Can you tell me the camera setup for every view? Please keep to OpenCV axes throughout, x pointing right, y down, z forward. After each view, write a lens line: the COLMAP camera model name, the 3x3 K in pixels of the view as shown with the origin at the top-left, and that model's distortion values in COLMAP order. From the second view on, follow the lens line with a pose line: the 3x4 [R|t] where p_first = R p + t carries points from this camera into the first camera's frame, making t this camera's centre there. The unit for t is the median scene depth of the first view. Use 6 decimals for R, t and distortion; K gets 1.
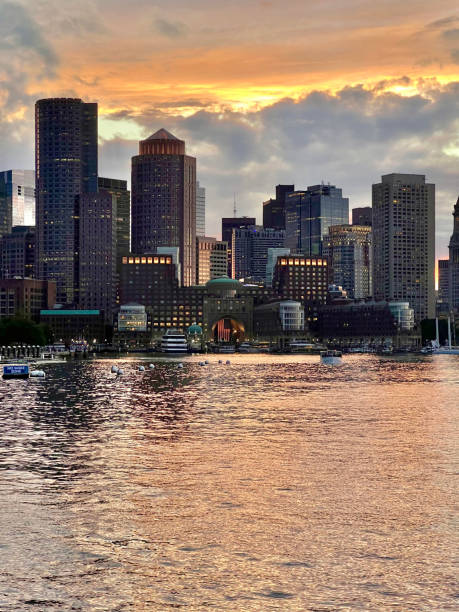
lens RADIAL K [[1378.4, 0, 229.5], [0, 1378.4, 306.0], [0, 0, 1]] dist [-0.256204, 7.253529]
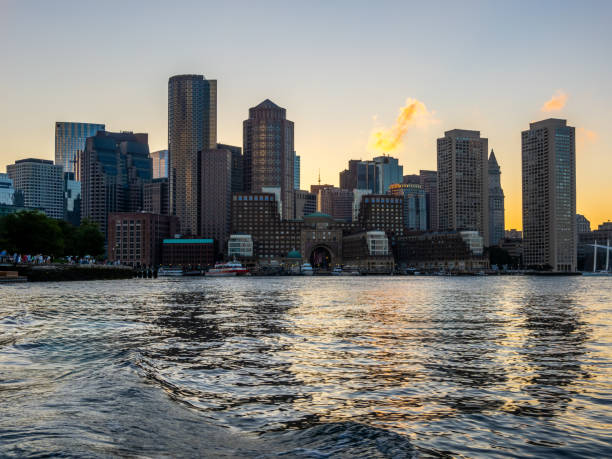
lens RADIAL K [[1399.9, 0, 306.0], [0, 1399.9, 229.5], [0, 0, 1]] dist [-0.350573, 10.467081]
pose [[0.999840, -0.002872, -0.017628, 0.009313], [0.002929, 0.999991, 0.003194, -0.012967], [0.017619, -0.003245, 0.999840, -0.289105]]
